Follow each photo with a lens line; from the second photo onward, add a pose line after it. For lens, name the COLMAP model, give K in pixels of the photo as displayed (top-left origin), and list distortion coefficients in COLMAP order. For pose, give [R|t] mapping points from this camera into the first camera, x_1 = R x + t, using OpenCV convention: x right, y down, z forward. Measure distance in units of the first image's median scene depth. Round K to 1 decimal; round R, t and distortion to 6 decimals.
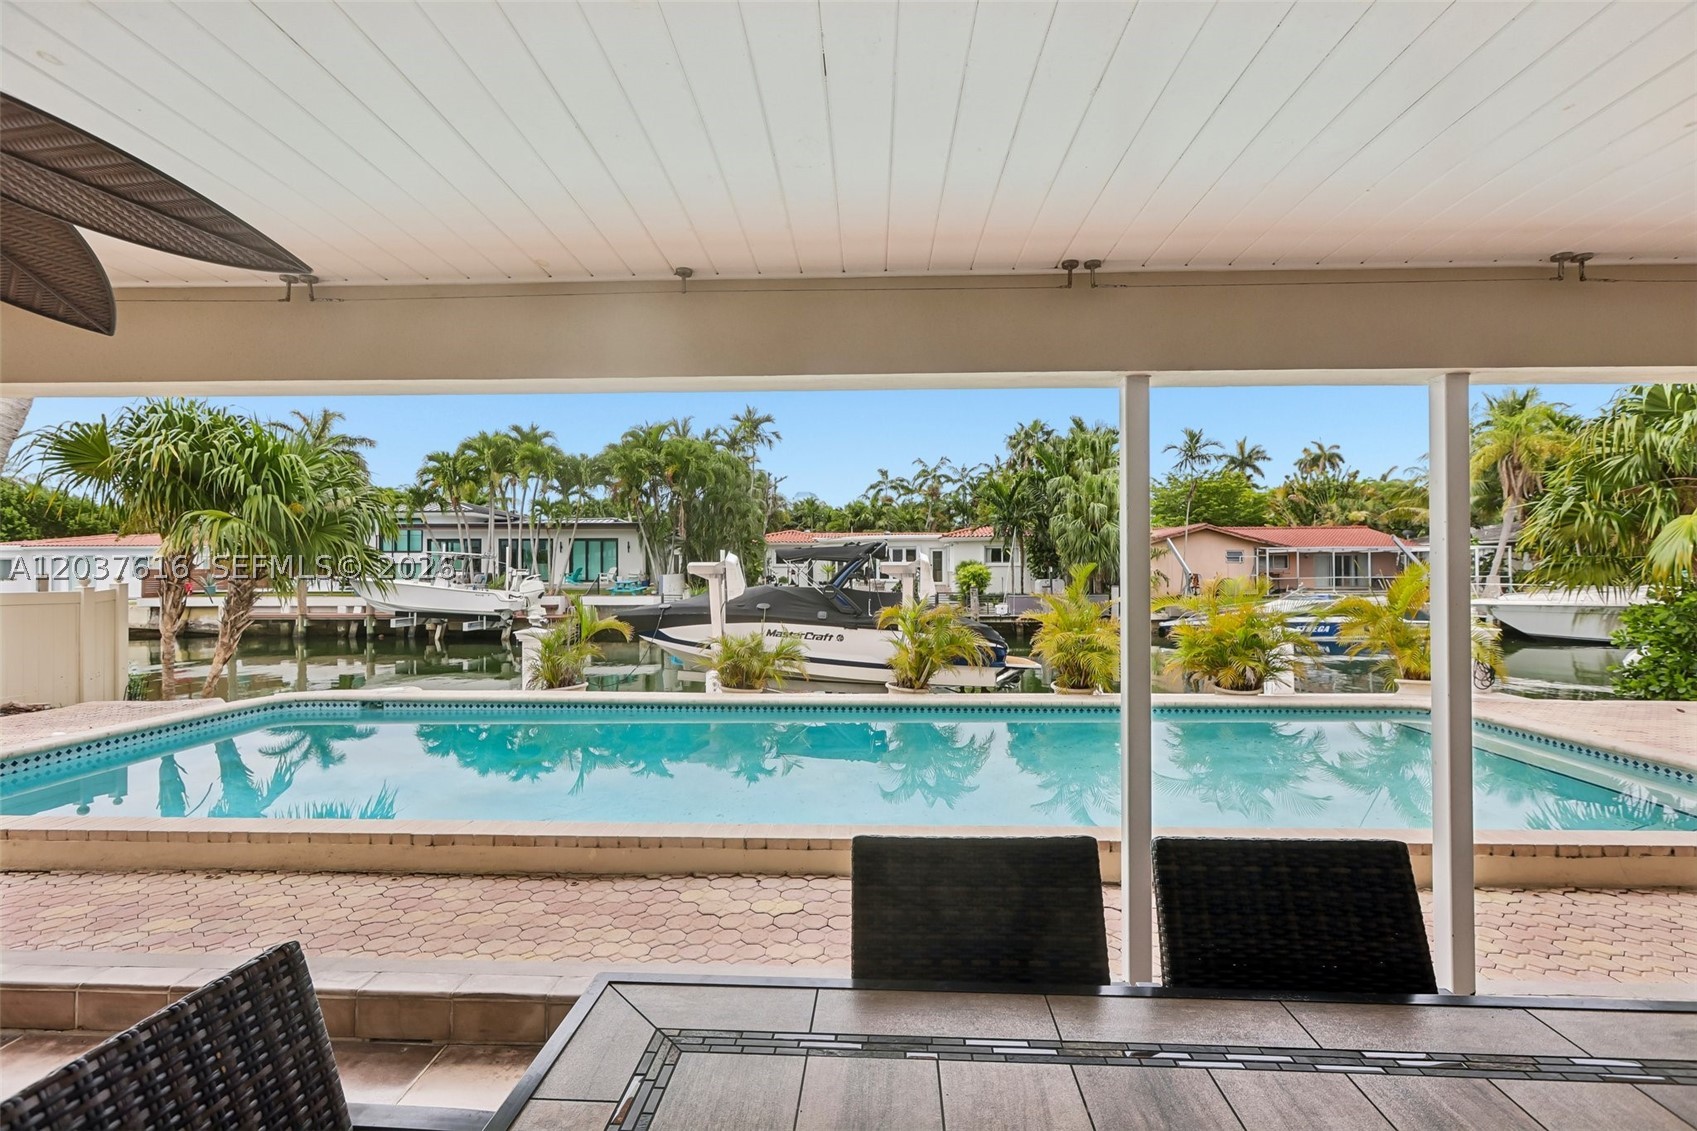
lens RADIAL K [[755.9, 0, 841.5], [0, 755.9, 567.3], [0, 0, 1]] dist [0.000867, 0.000687]
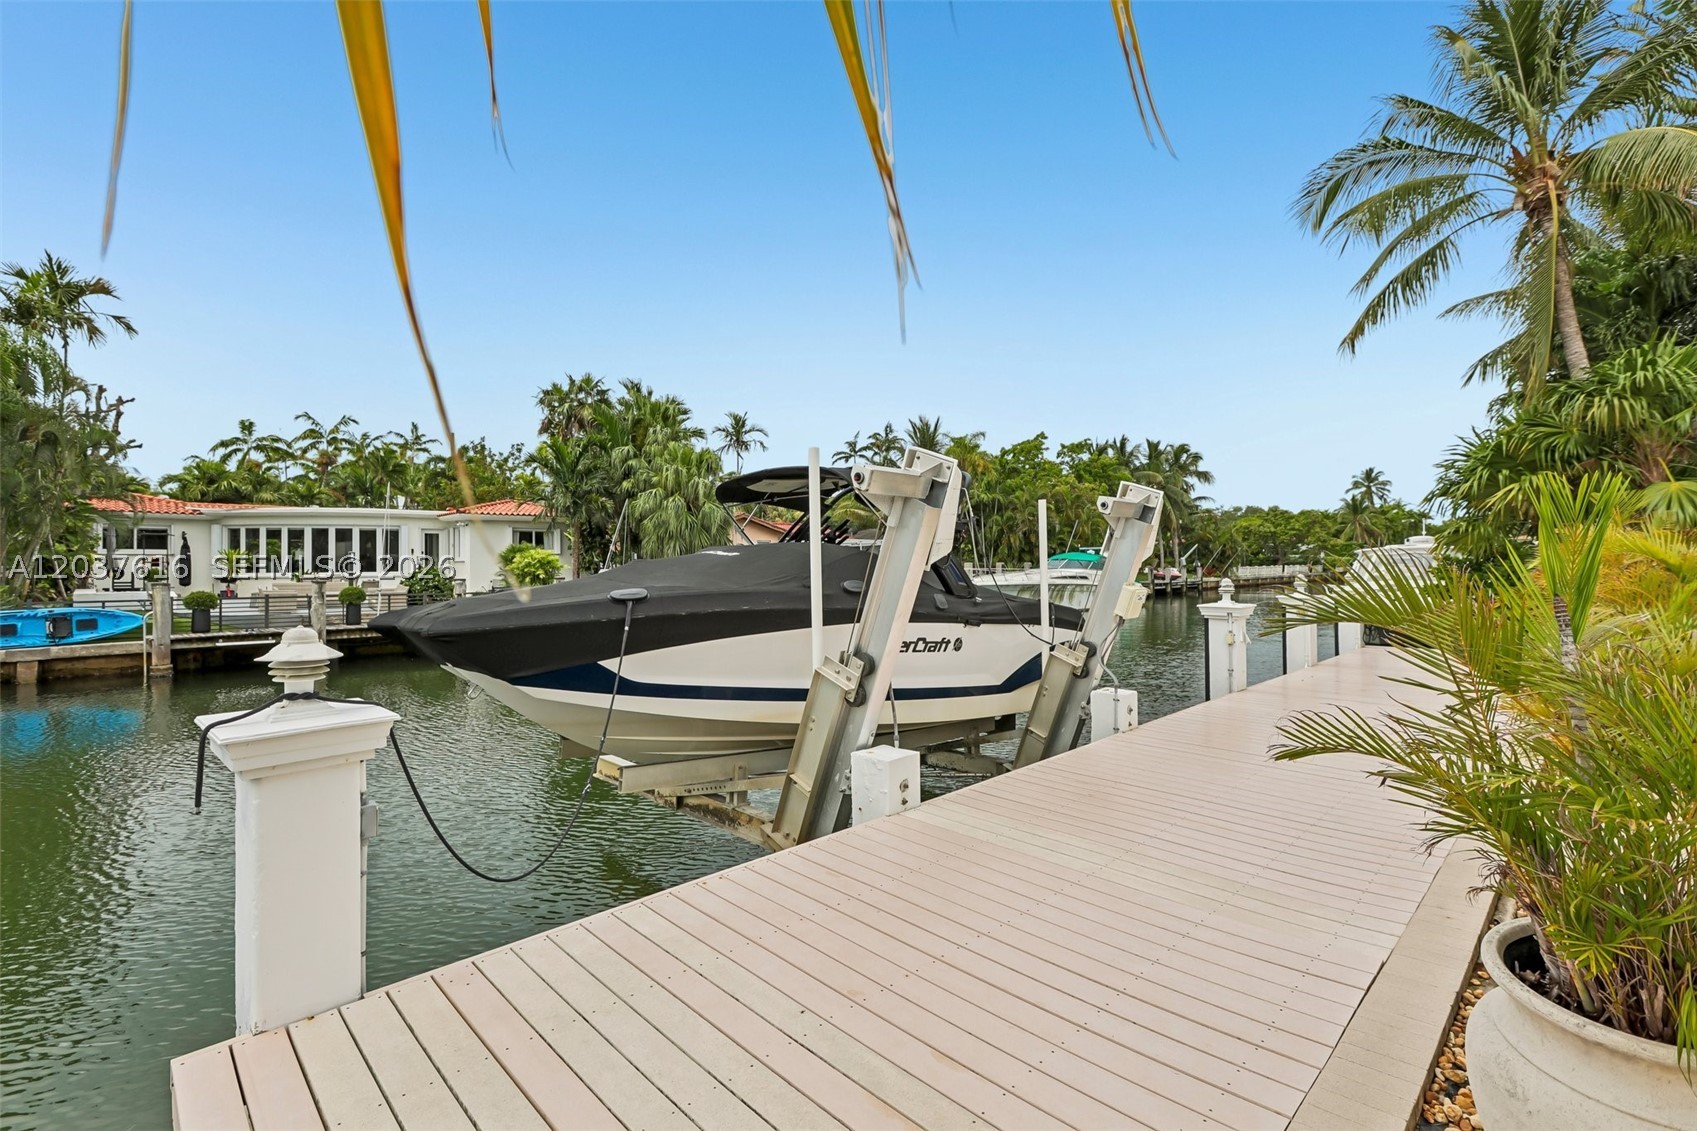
lens RADIAL K [[755.9, 0, 839.6], [0, 755.9, 569.0], [0, 0, 1]] dist [0.000867, 0.000687]
pose [[0.686902, -0.004453, 0.726737, -0.130440], [0.003443, 0.999990, 0.002874, 0.012177], [-0.726742, 0.000528, 0.686910, 0.212789]]
